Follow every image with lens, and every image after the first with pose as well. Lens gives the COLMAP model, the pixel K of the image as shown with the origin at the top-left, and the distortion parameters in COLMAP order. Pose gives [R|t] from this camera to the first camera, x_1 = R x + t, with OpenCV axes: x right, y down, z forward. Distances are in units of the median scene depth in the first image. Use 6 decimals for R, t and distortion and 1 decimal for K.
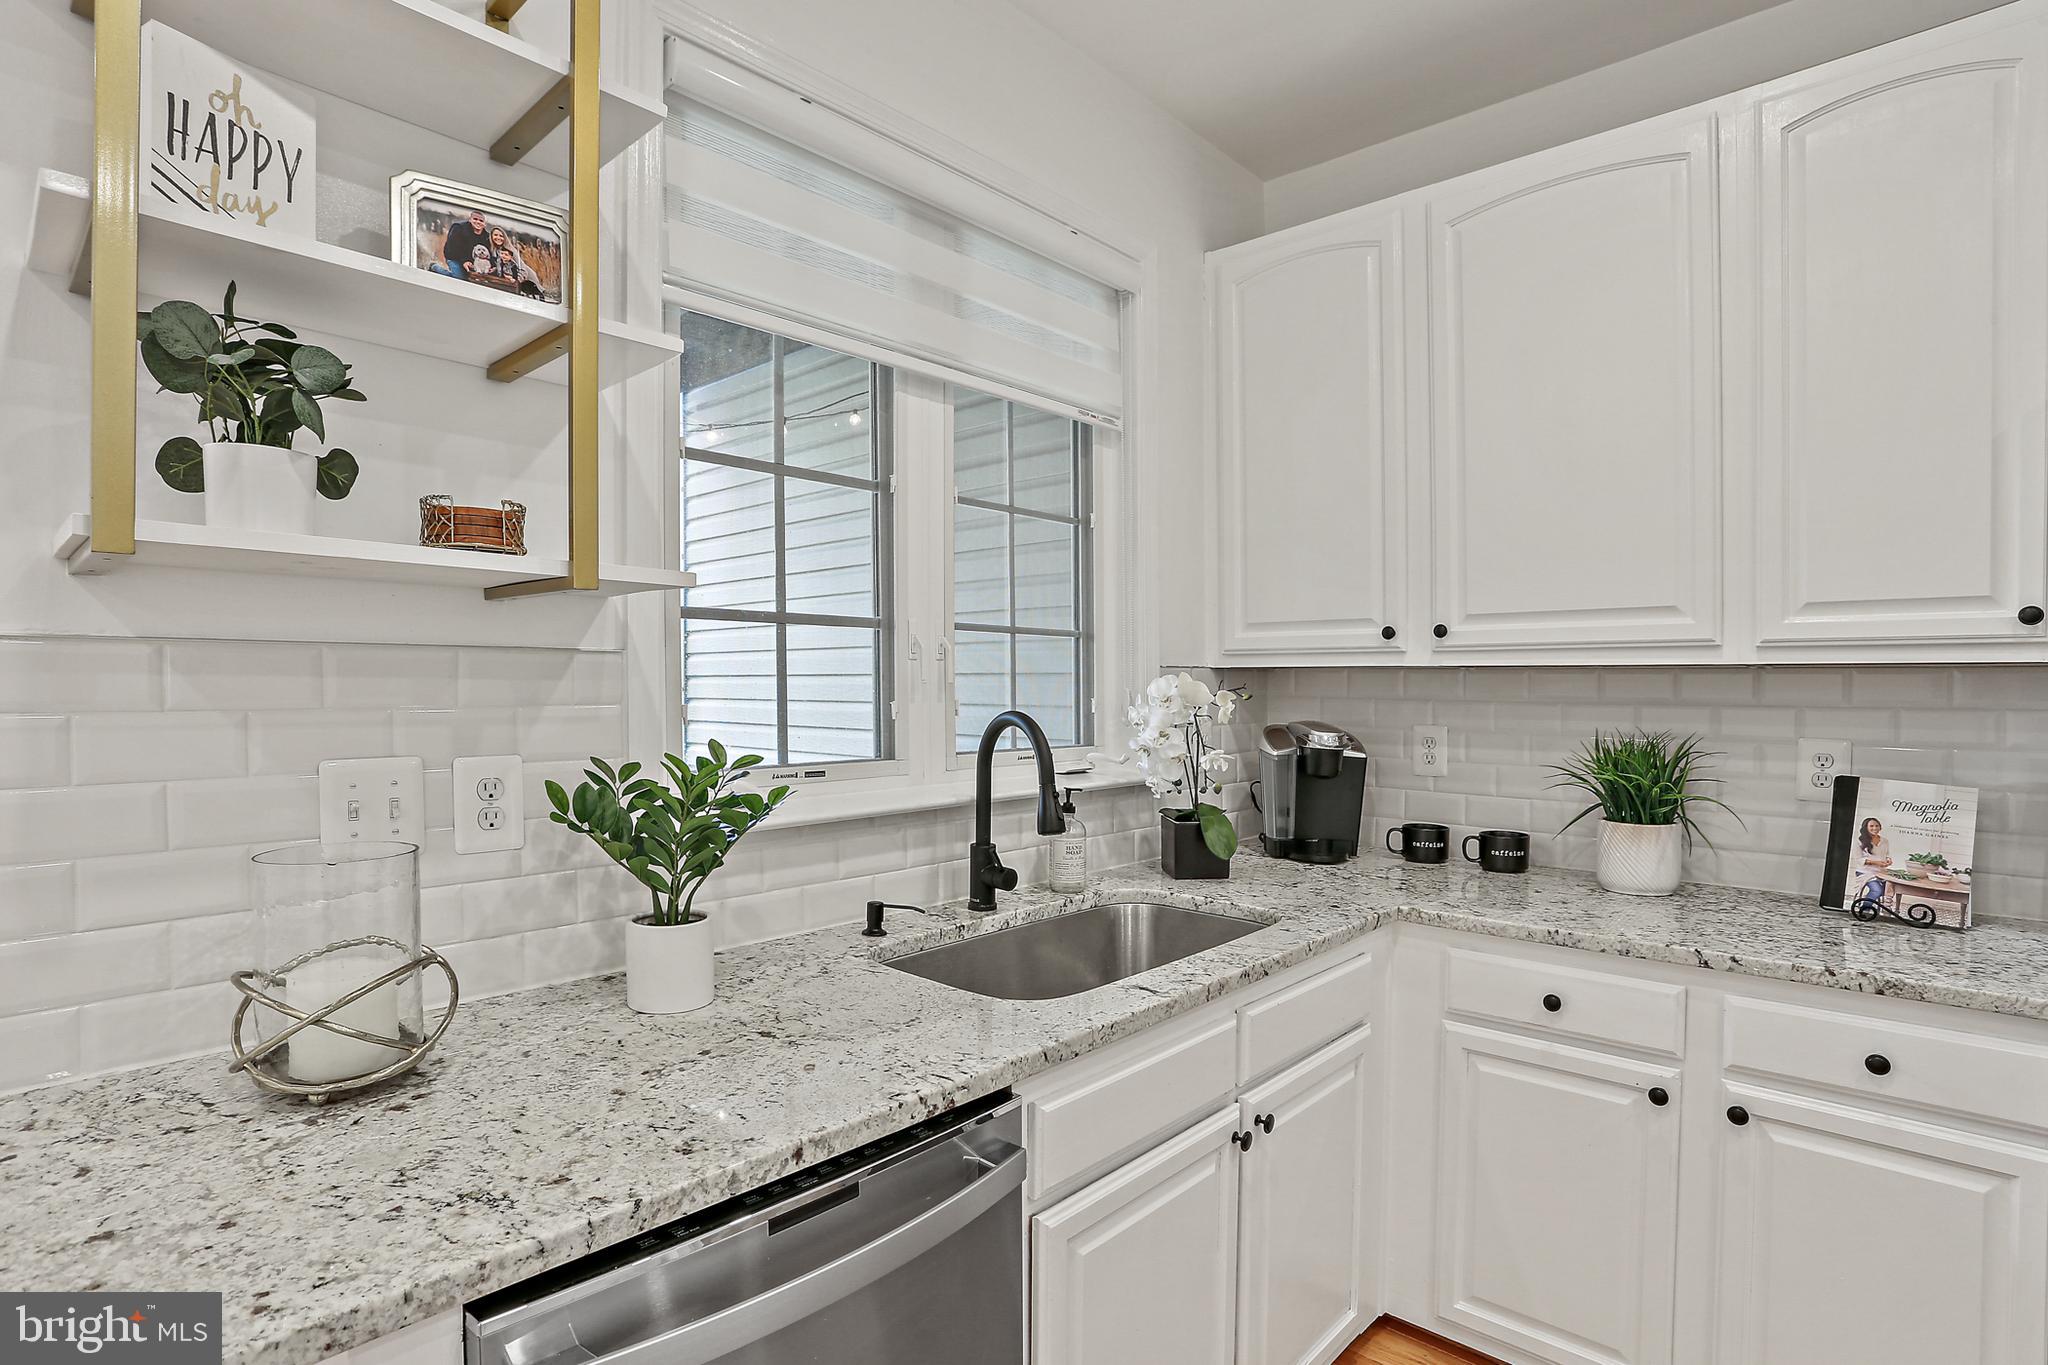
lens RADIAL K [[1023.1, 0, 1039.4], [0, 1023.1, 696.3], [0, 0, 1]] dist [-0.016156, 0.009384]
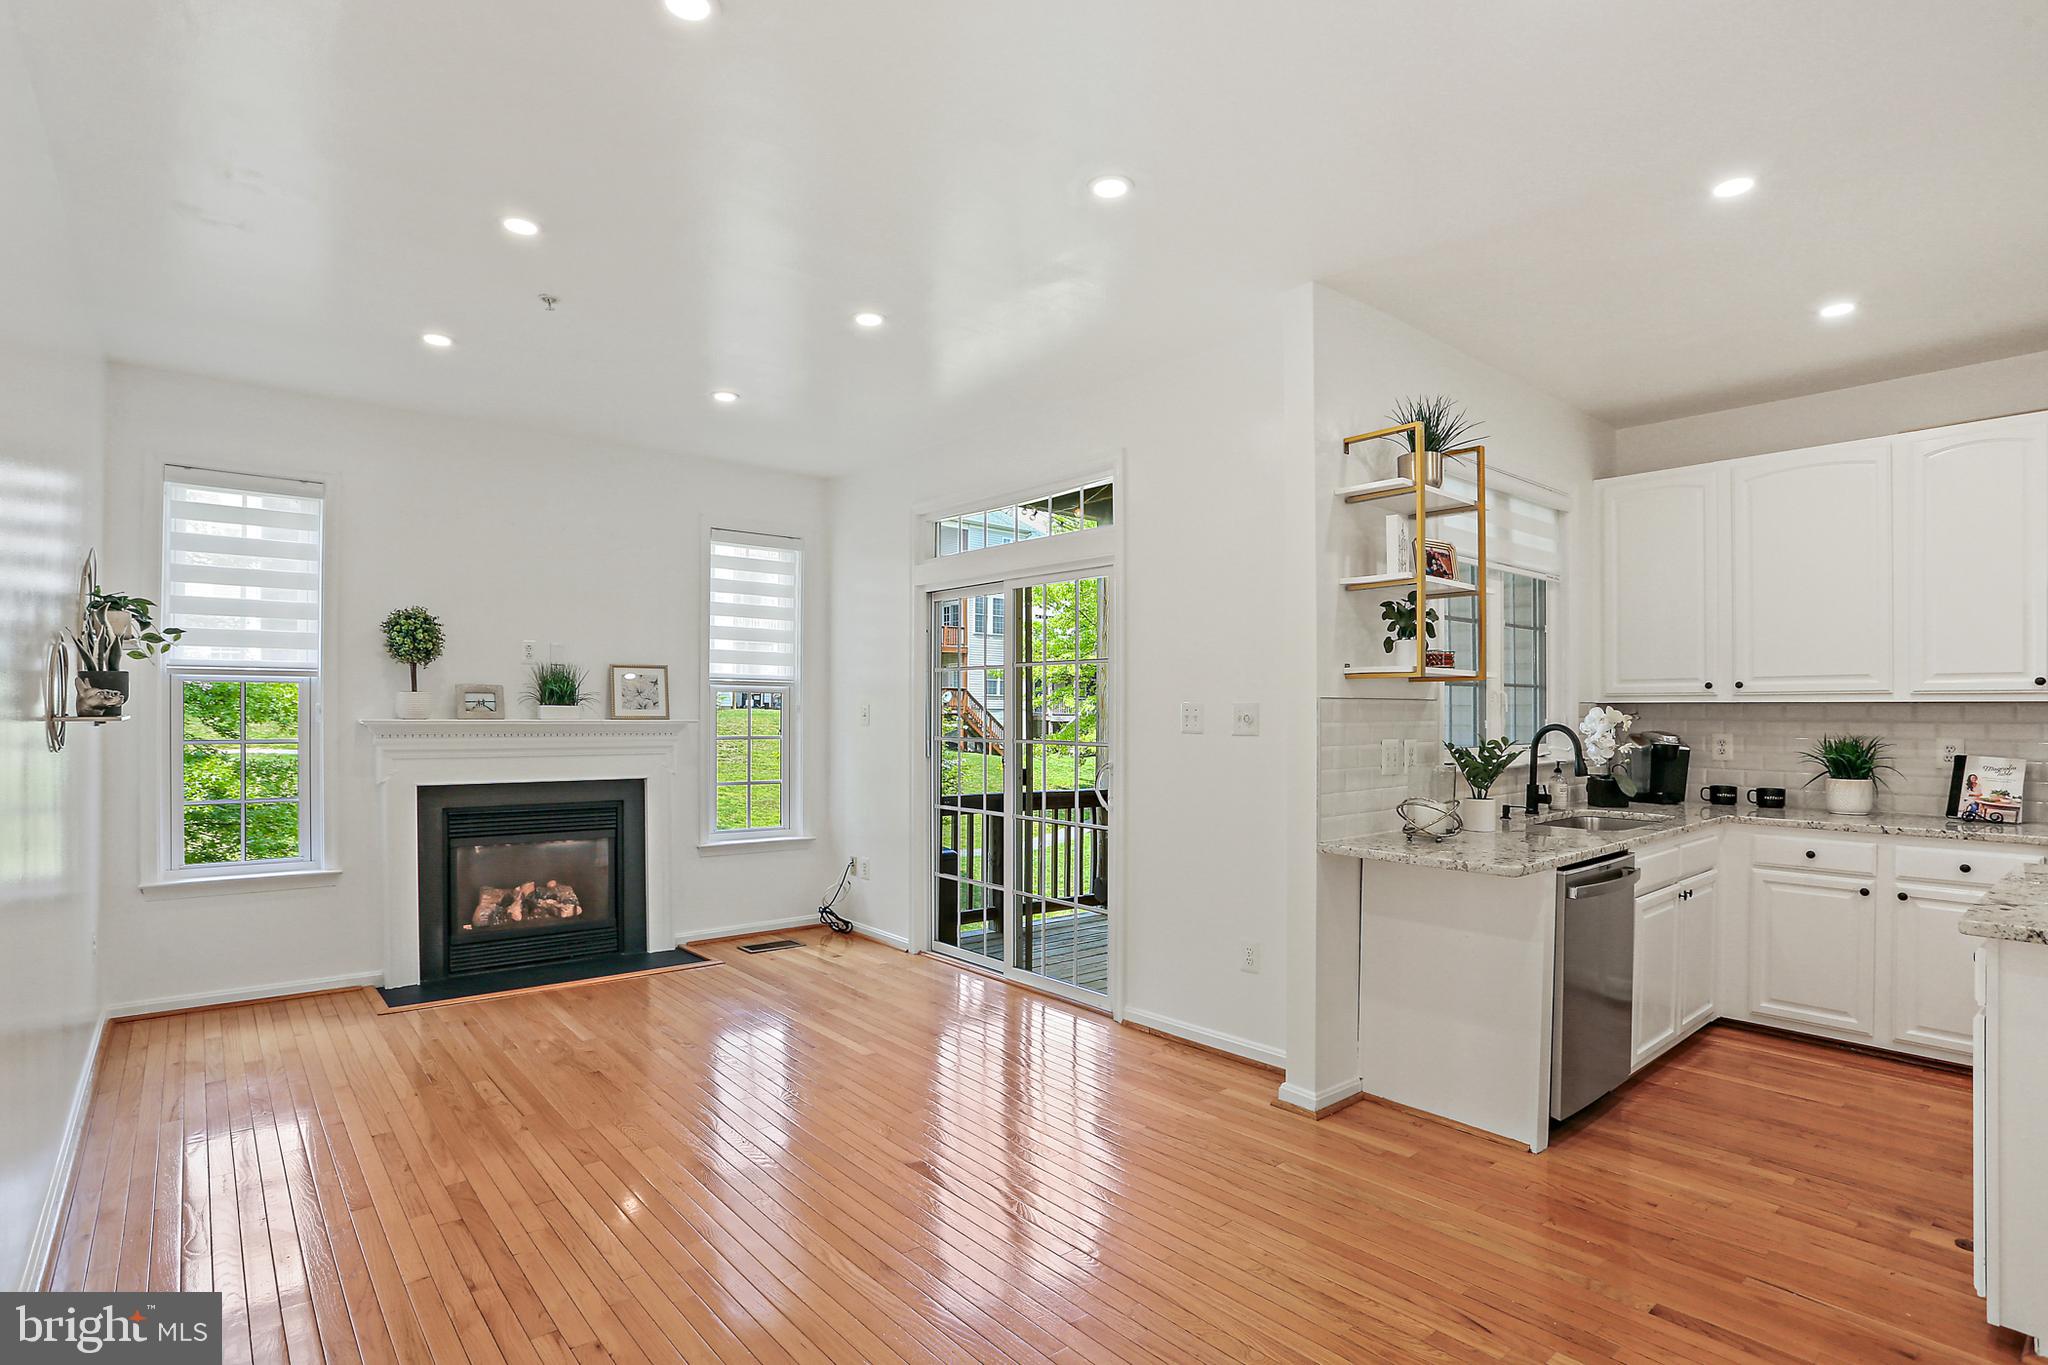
lens RADIAL K [[1023.1, 0, 1024.8], [0, 1023.1, 717.6], [0, 0, 1]] dist [-0.016156, 0.009384]
pose [[0.992685, -0.004275, -0.120661, -0.807069], [0.004001, 0.999989, -0.002508, -0.000214], [0.120670, 0.002007, 0.992691, -1.222417]]
